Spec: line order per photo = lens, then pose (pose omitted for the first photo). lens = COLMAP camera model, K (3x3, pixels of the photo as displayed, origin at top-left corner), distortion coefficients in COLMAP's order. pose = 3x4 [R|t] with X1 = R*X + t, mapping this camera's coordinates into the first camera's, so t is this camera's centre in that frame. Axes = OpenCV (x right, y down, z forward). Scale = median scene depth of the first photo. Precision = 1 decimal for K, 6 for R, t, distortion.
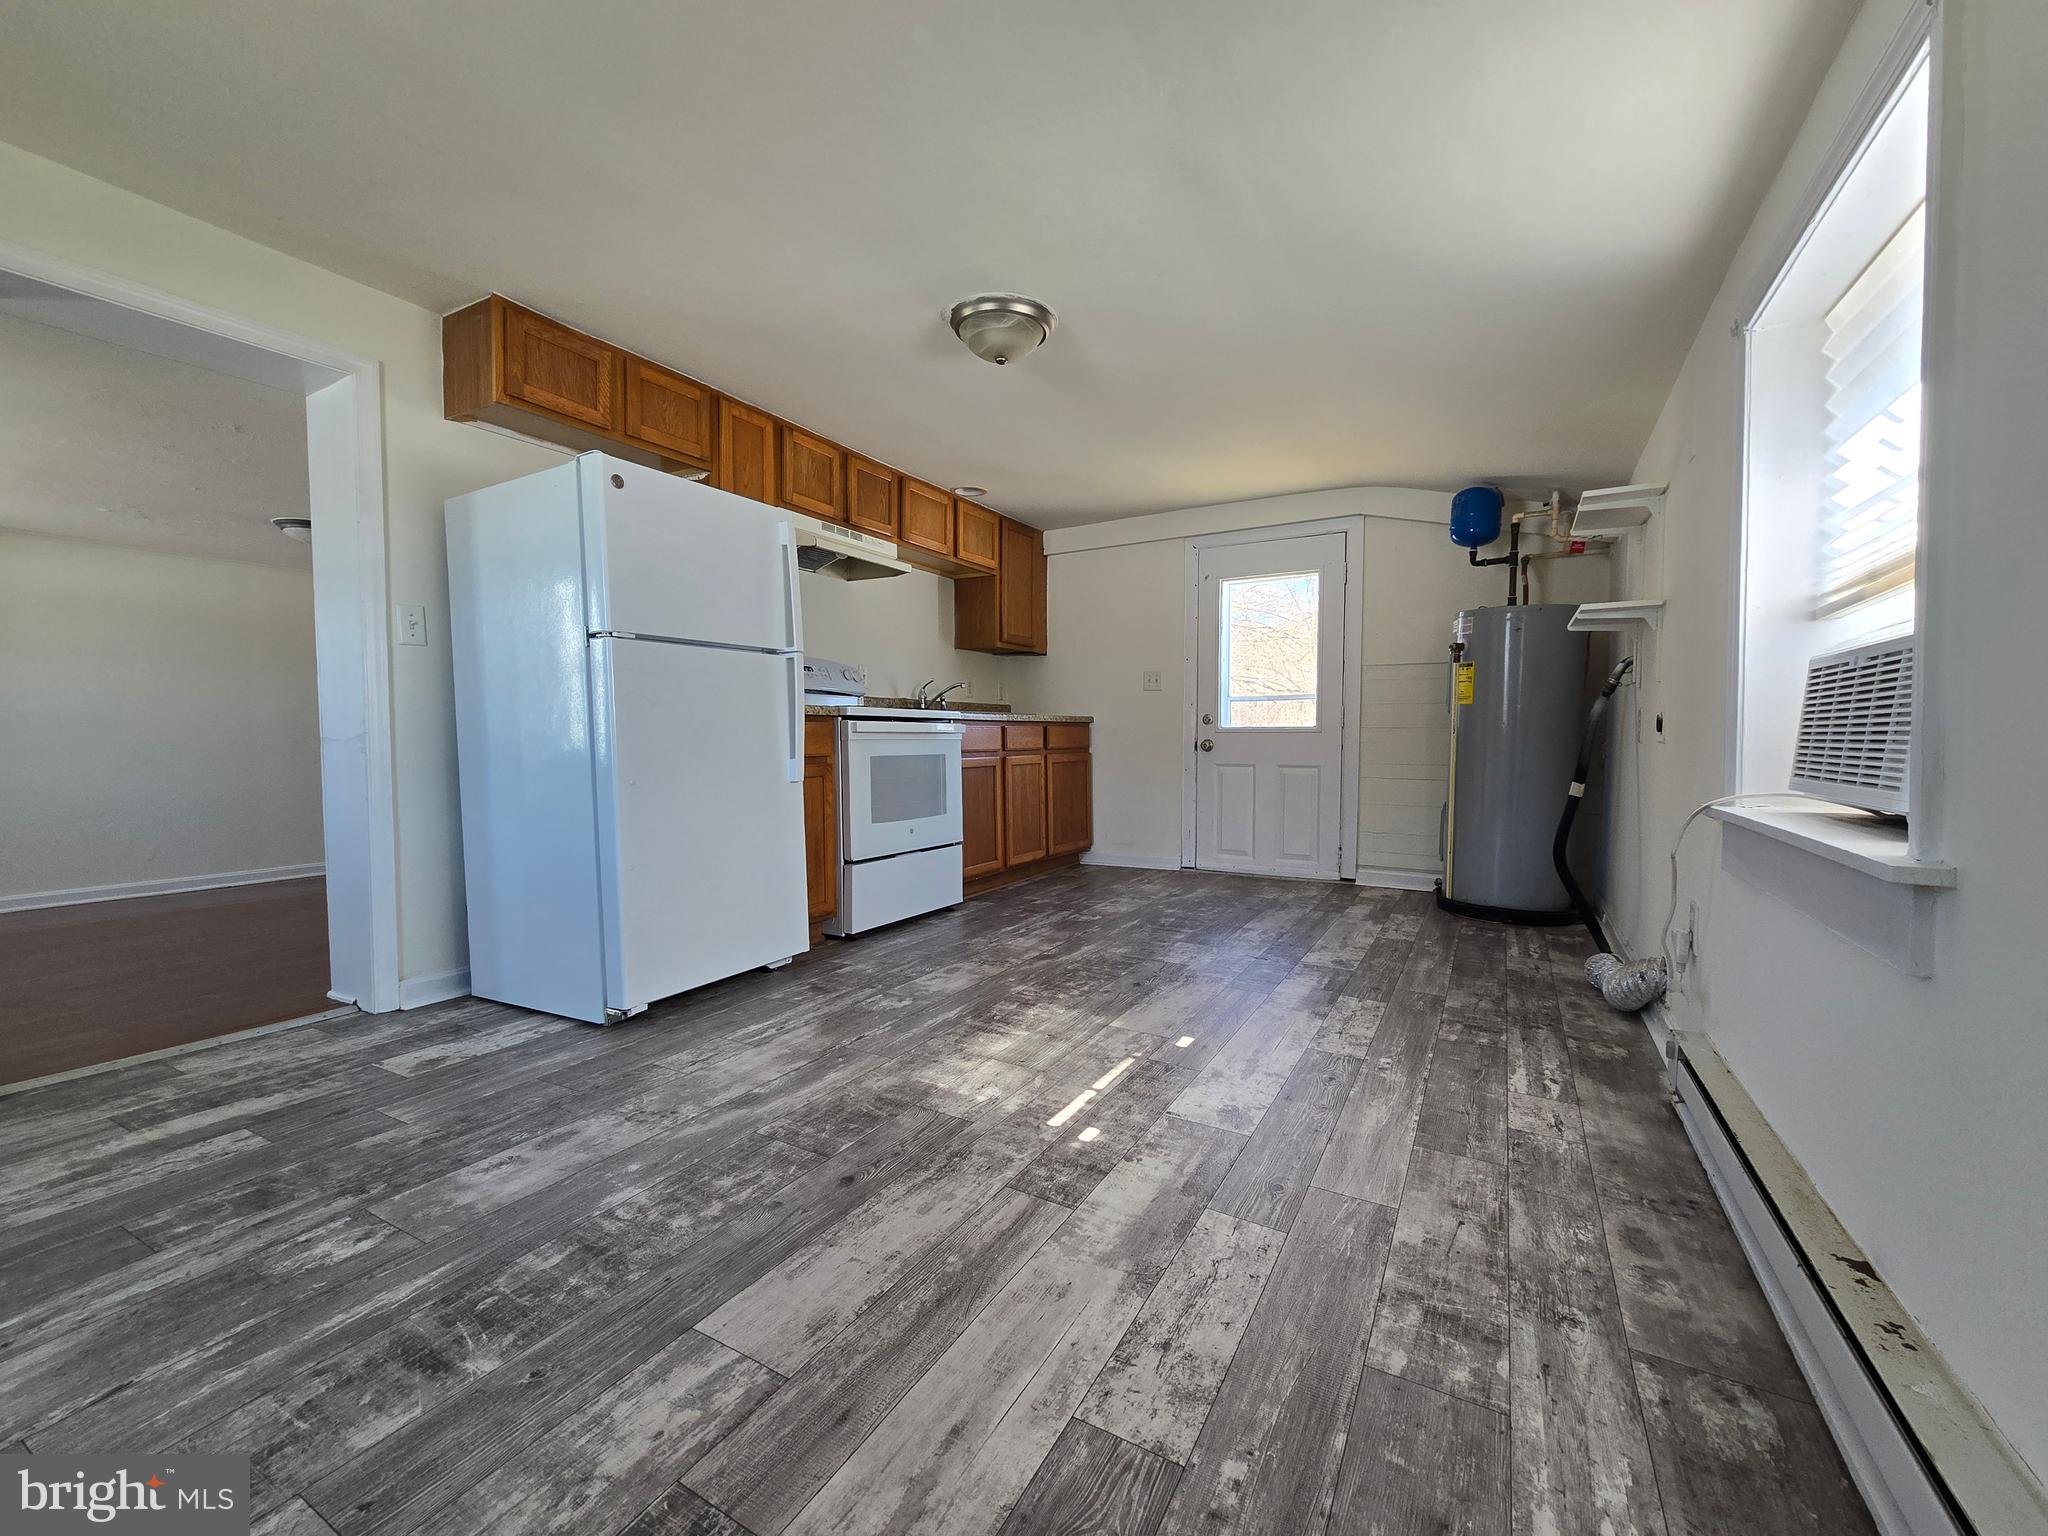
lens RADIAL K [[837.2, 0, 1030.4], [0, 837.2, 775.1], [0, 0, 1]] dist [-0.003092, 0.001876]
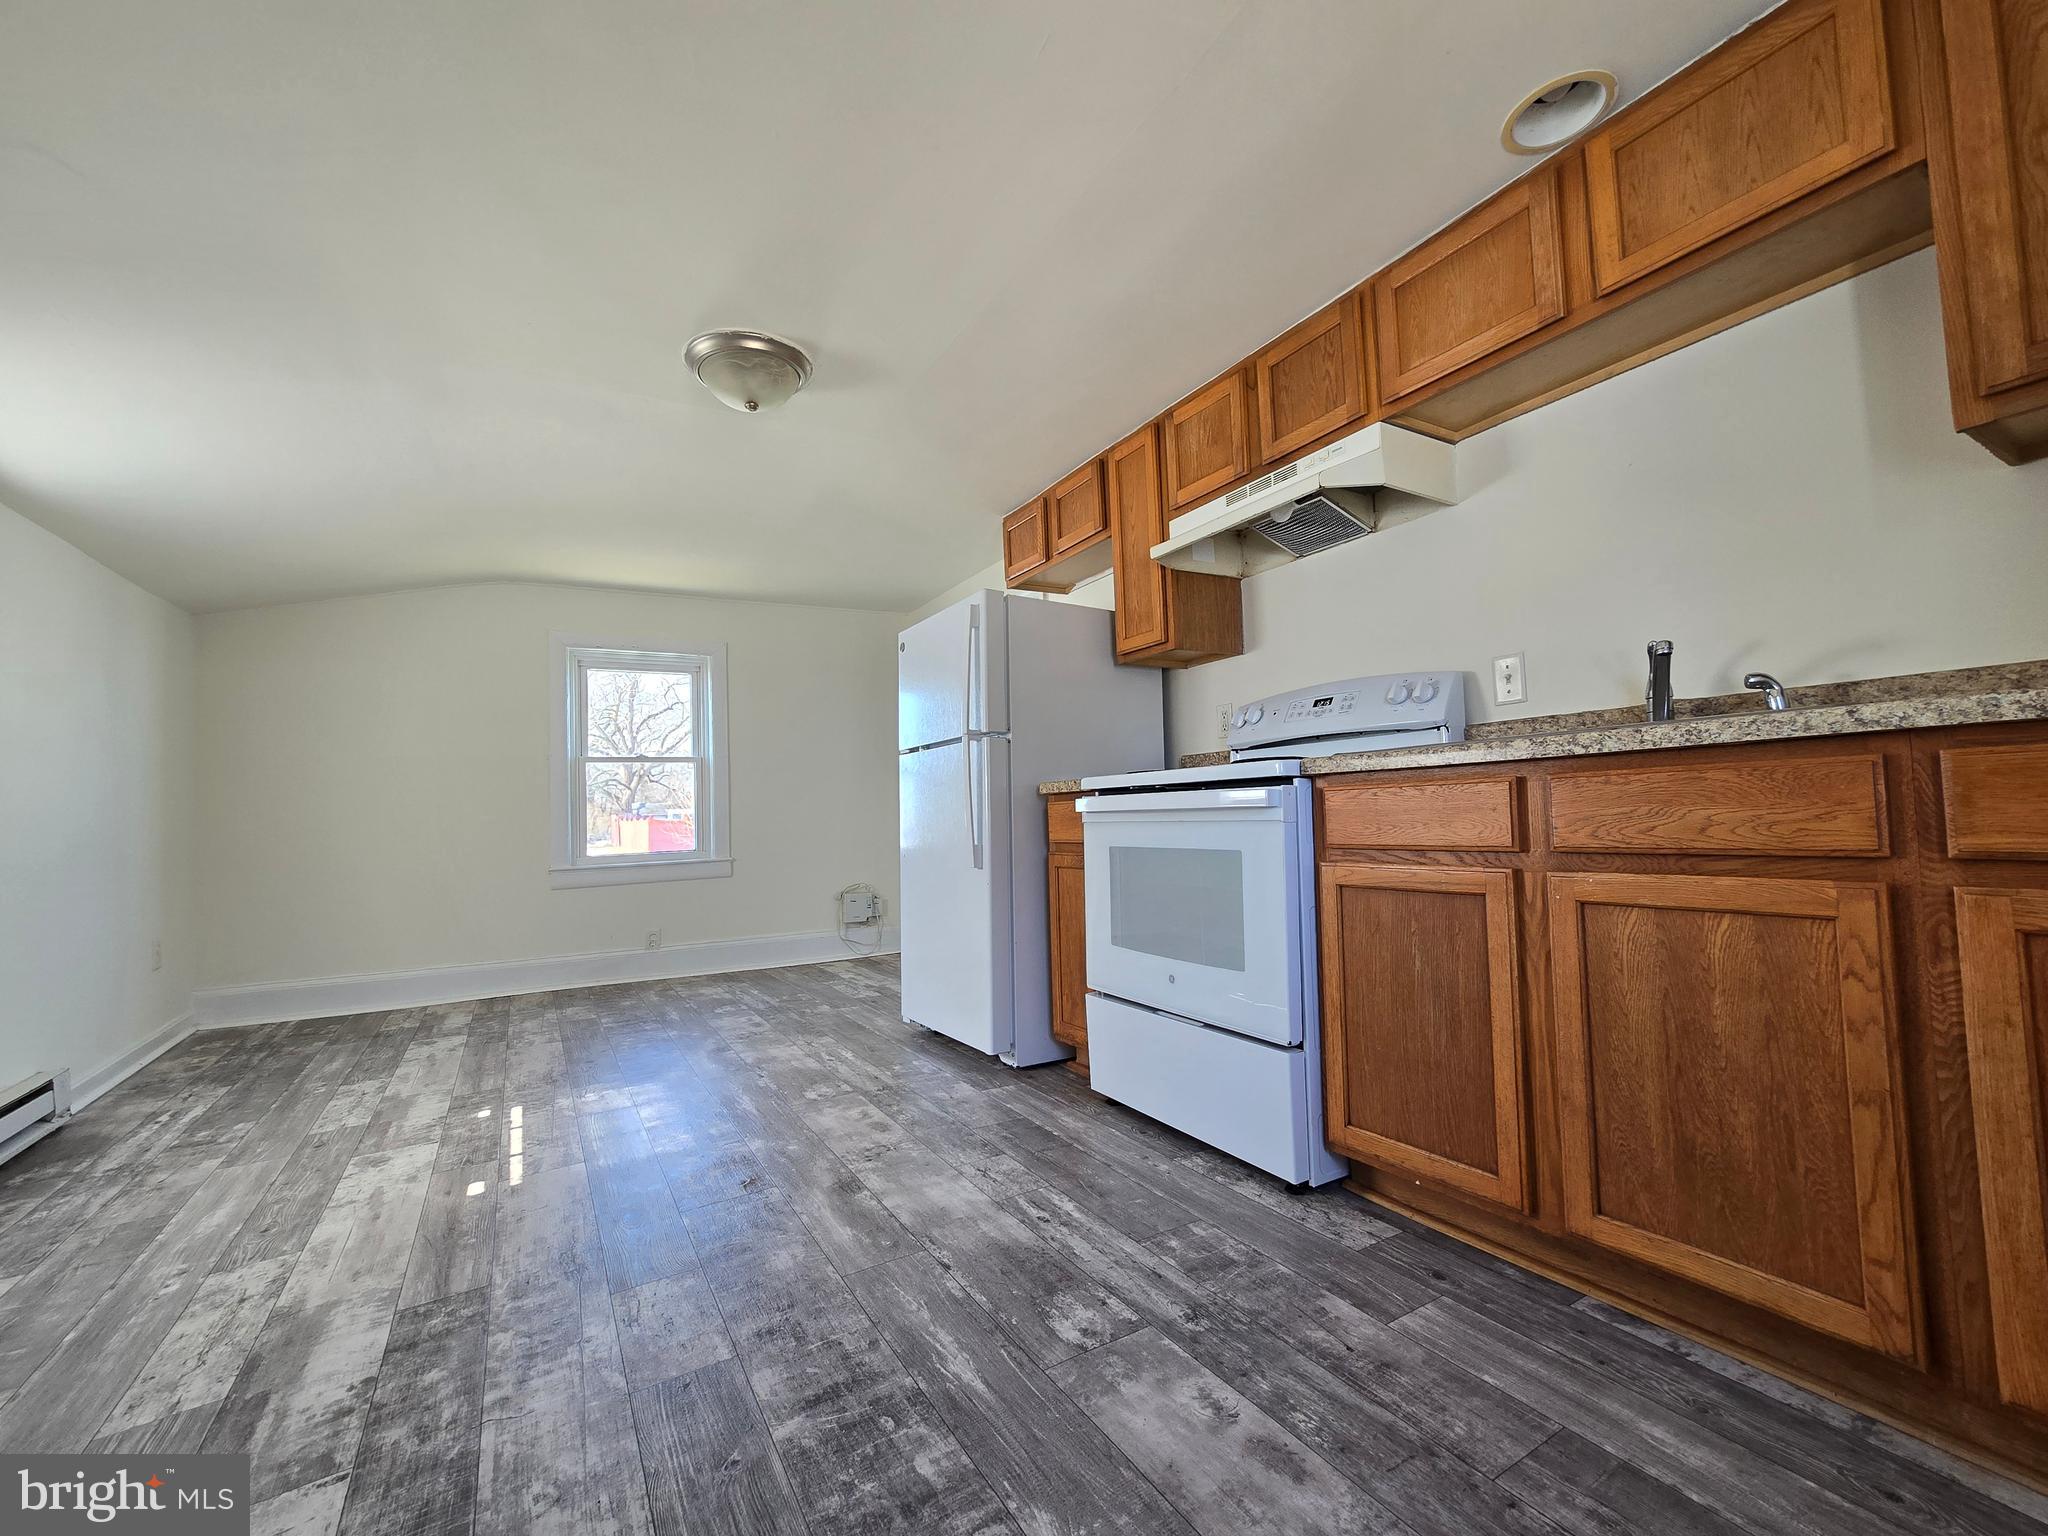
lens RADIAL K [[837.2, 0, 1027.7], [0, 837.2, 774.1], [0, 0, 1]] dist [-0.003092, 0.001876]
pose [[-0.491084, -0.023463, -0.870796, 0.633299], [-0.005953, 0.999704, -0.023579, -0.092804], [0.871092, -0.006395, -0.491078, 1.817952]]
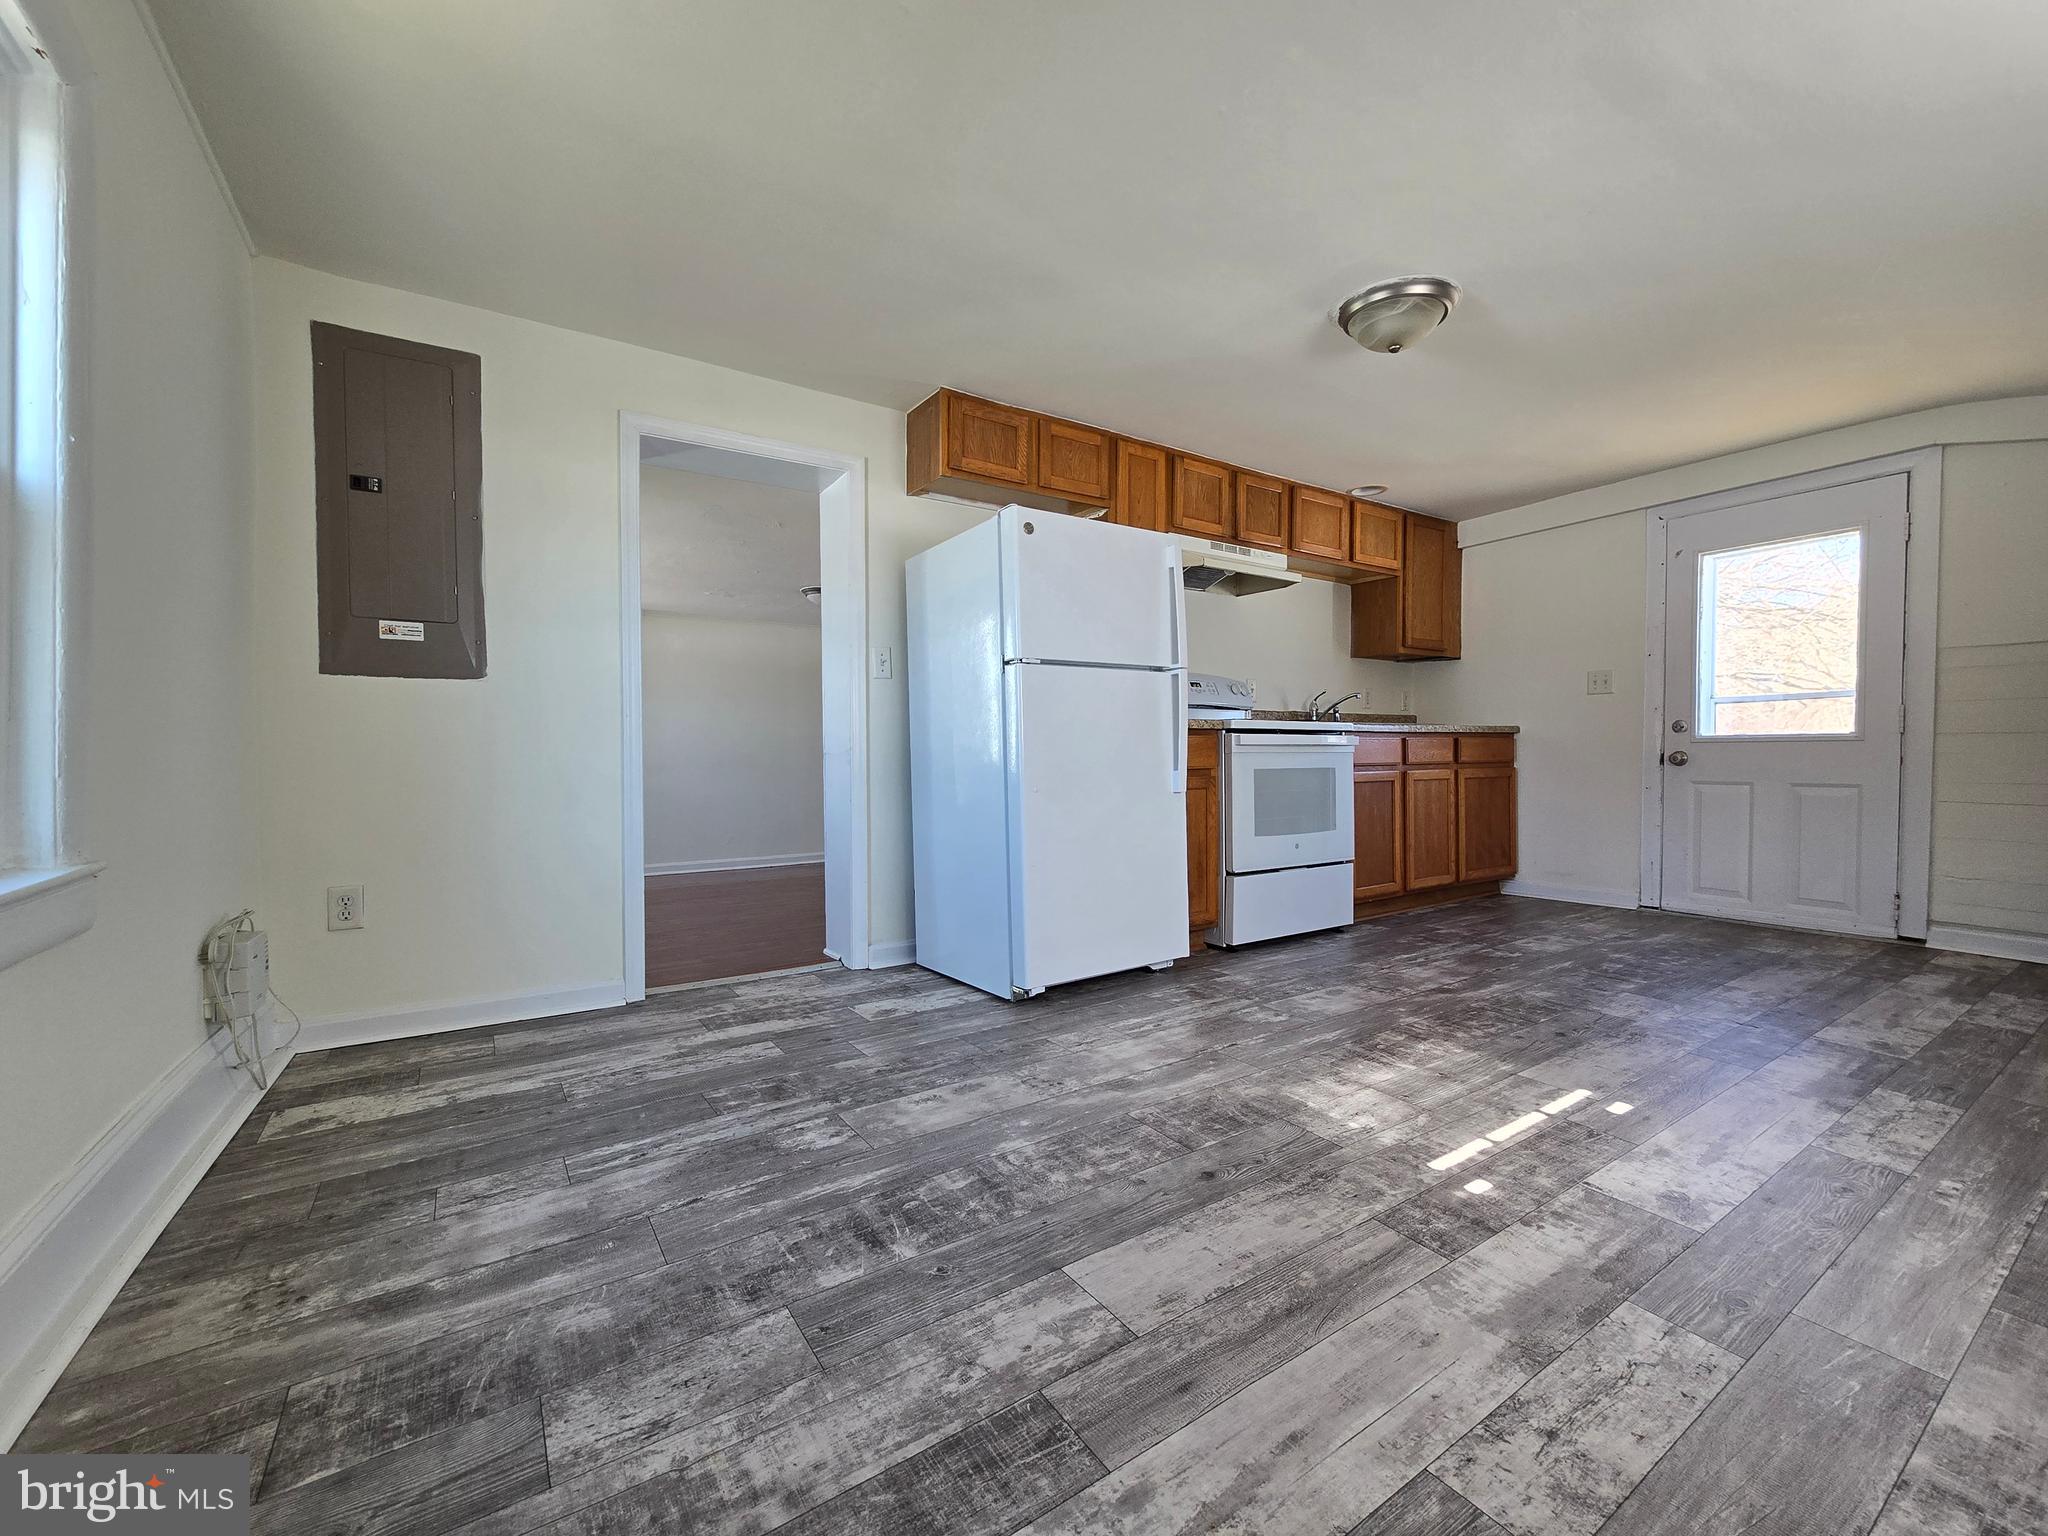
lens RADIAL K [[837.2, 0, 1034.7], [0, 837.2, 776.9], [0, 0, 1]] dist [-0.003092, 0.001876]
pose [[0.894257, 0.007070, -0.447499, 0.030656], [-0.015196, 0.999778, -0.014570, 0.007612], [0.447297, 0.019830, 0.894166, -0.017213]]
